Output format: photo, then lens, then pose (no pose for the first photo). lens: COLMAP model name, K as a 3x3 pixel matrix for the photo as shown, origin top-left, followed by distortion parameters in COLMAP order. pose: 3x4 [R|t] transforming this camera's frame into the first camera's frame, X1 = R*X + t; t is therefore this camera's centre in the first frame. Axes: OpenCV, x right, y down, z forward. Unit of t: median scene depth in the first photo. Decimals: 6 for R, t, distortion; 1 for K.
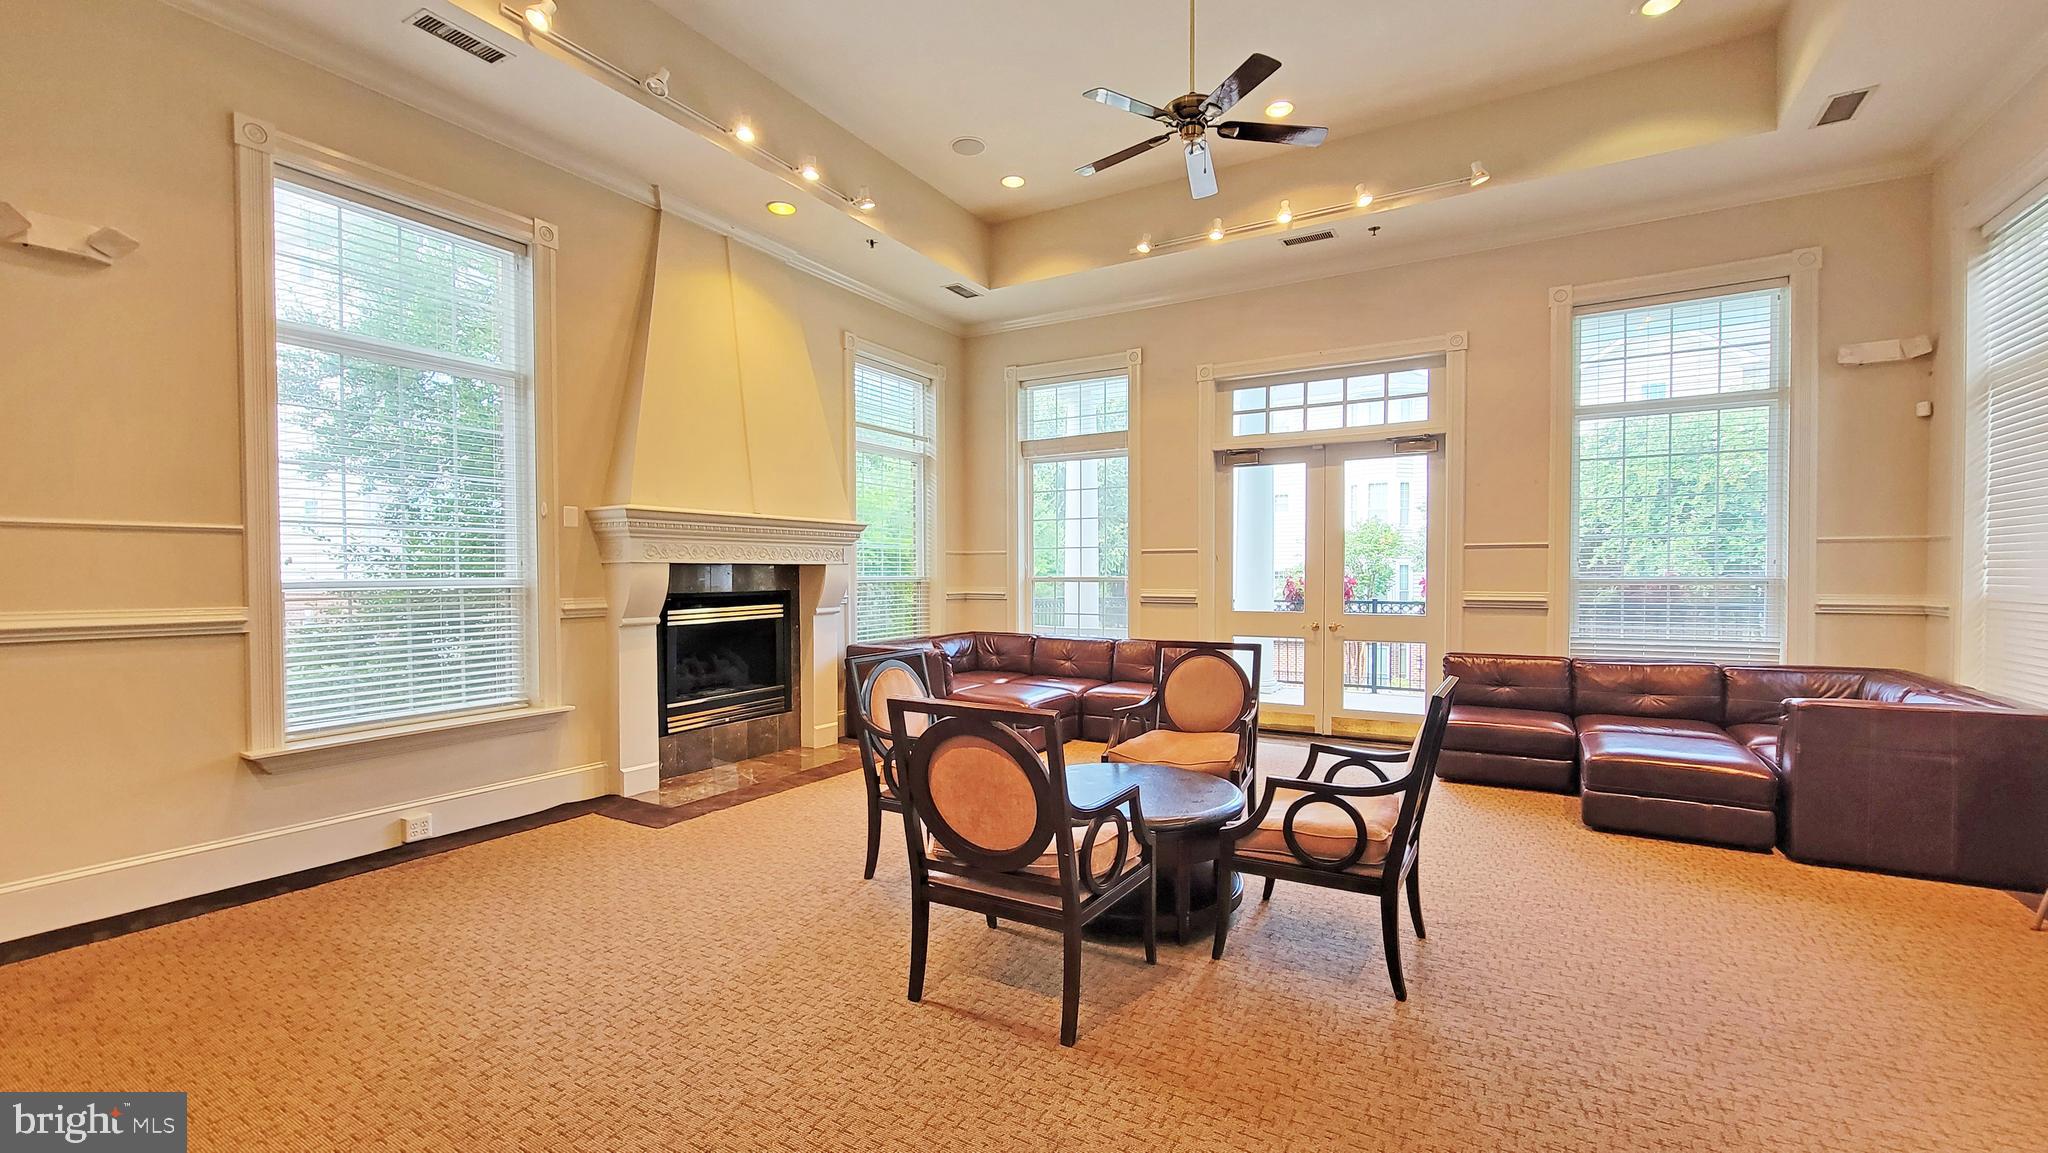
lens RADIAL K [[850.4, 0, 1025.3], [0, 850.4, 589.3], [0, 0, 1]] dist [-0.002288, -0.000107]
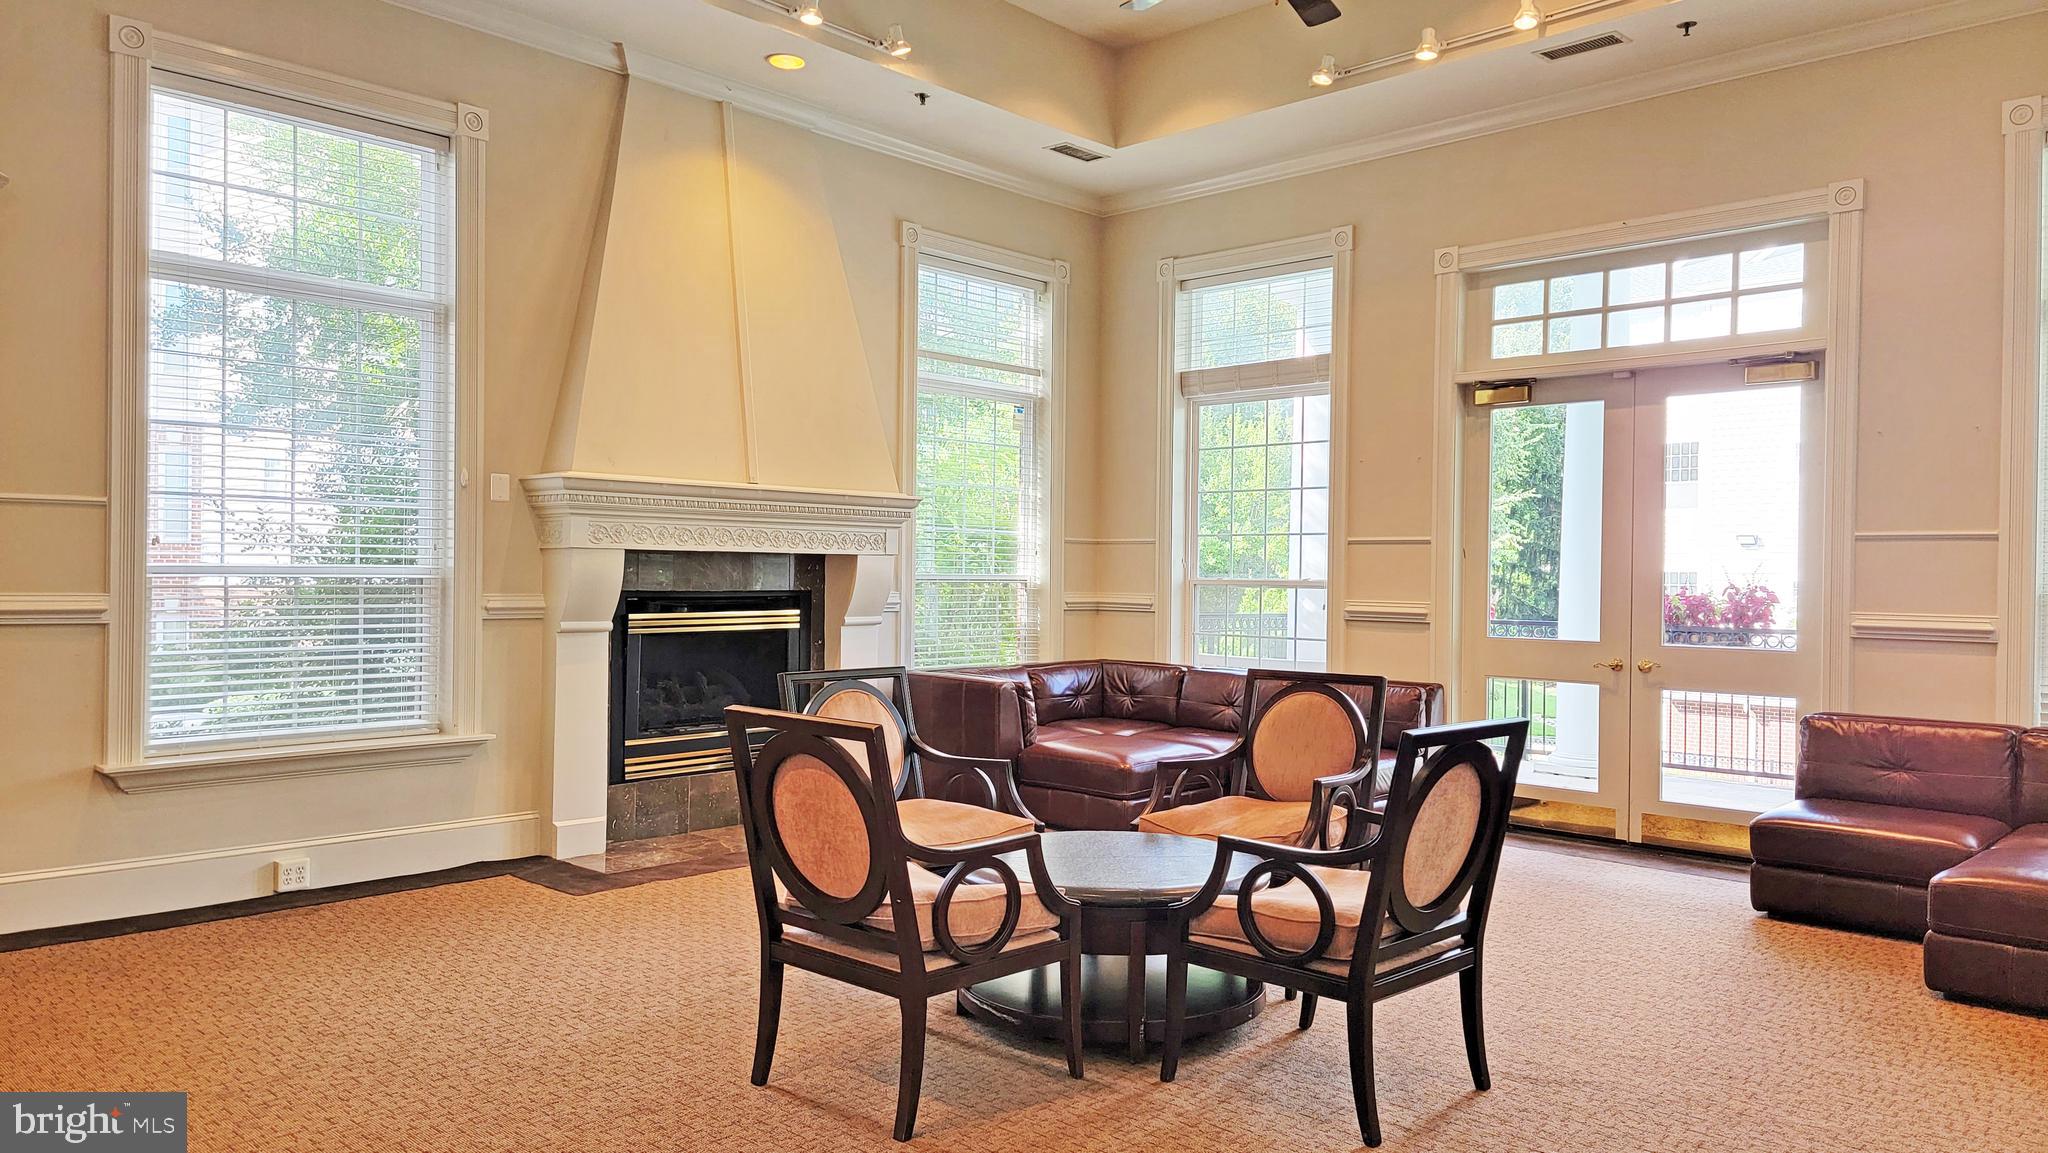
lens RADIAL K [[1397.3, 0, 1024.0], [0, 1397.3, 576.5], [0, 0, 1]] dist [0.102845, -0.097720]
pose [[0.976046, 0.015345, -0.217022, 0.190030], [-0.019329, 0.999681, -0.016245, 0.006045], [0.216703, 0.020051, 0.976032, -0.132379]]
